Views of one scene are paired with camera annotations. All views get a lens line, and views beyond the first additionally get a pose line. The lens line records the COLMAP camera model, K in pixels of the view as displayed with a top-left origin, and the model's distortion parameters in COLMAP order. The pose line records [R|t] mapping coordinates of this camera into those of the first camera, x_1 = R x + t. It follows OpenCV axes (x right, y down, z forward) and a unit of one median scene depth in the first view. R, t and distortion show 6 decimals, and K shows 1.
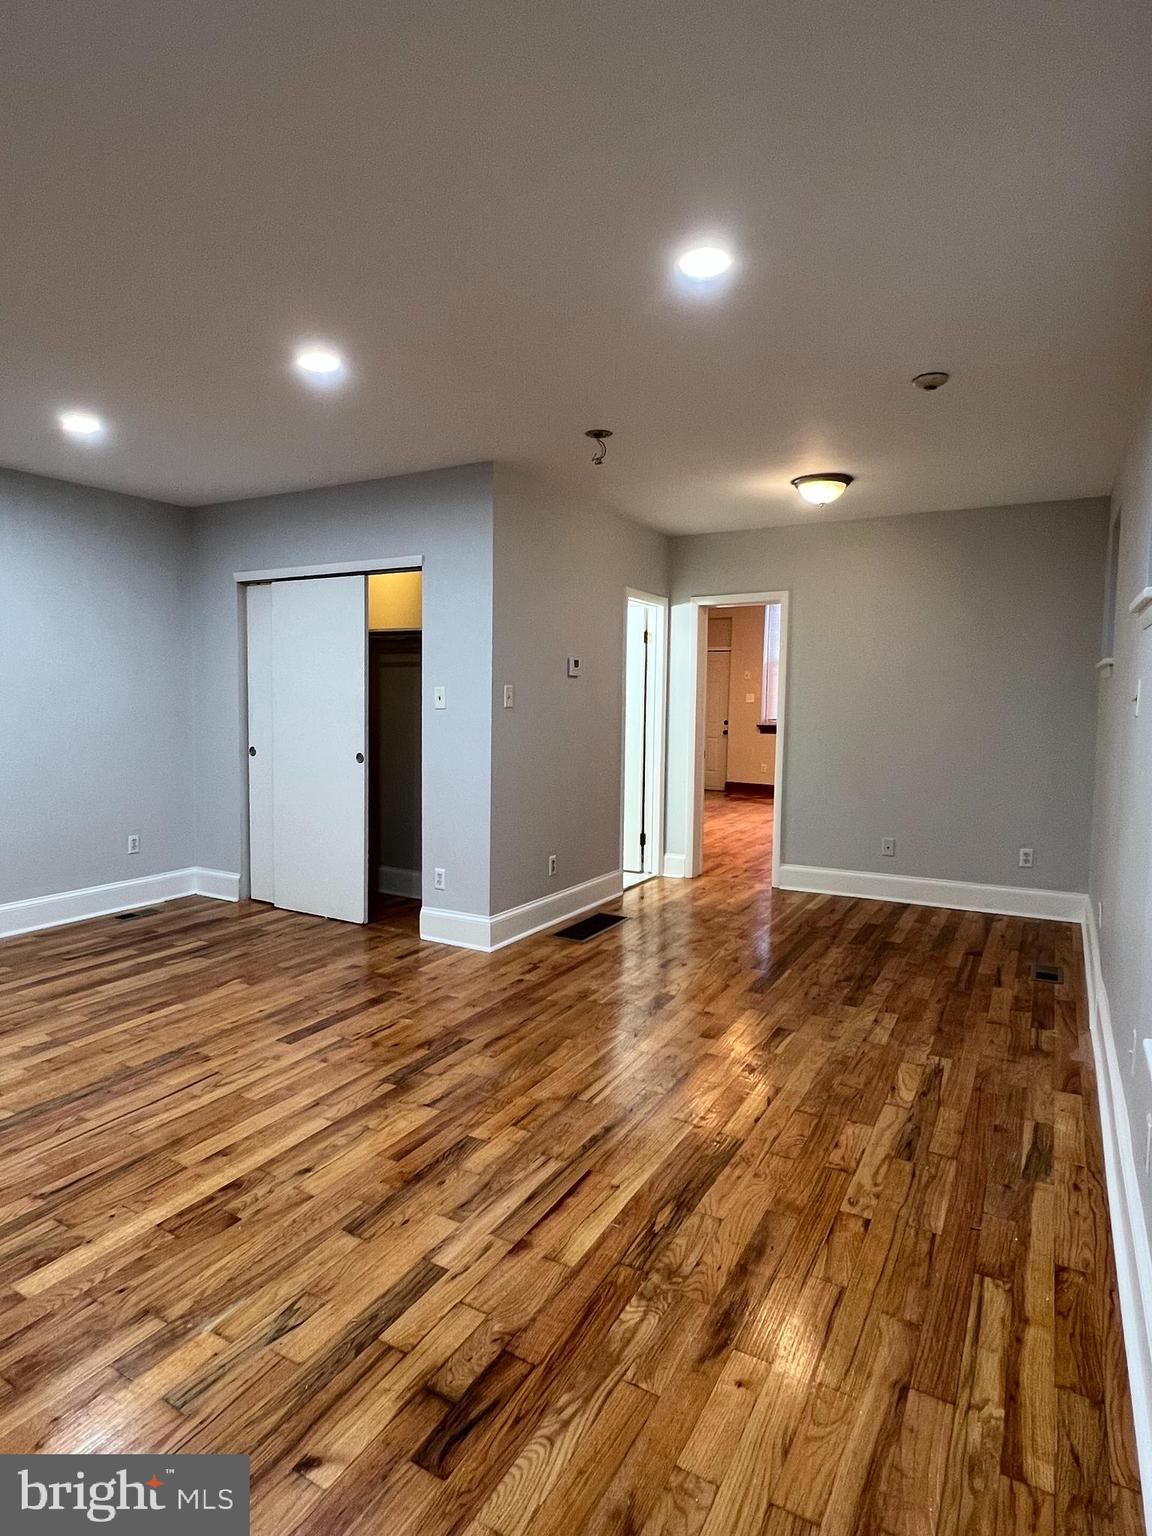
lens RADIAL K [[863.9, 0, 573.0], [0, 863.9, 768.3], [0, 0, 1]] dist [-0.001136, 0.000752]
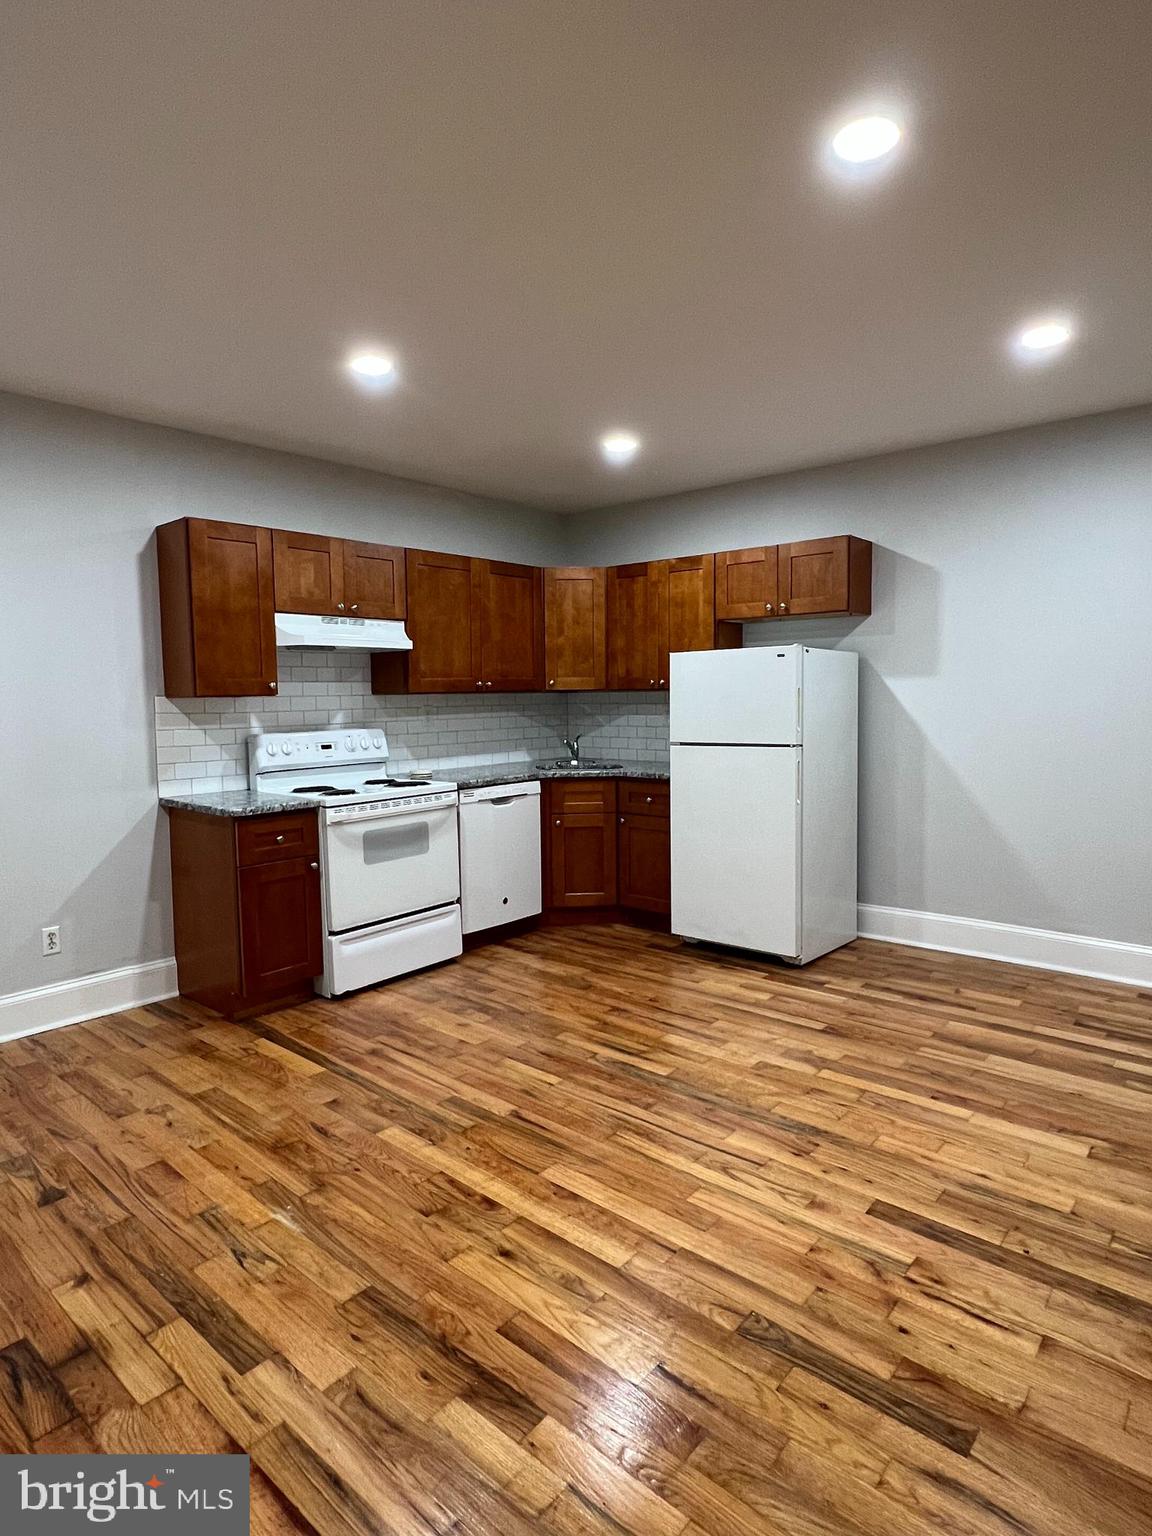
lens RADIAL K [[863.9, 0, 573.2], [0, 863.9, 764.2], [0, 0, 1]] dist [-0.001136, 0.000752]
pose [[-0.213882, 0.075345, -0.973949, 0.393799], [-0.069301, 0.993339, 0.092064, -0.083779], [0.974398, 0.087186, -0.207236, 0.992047]]
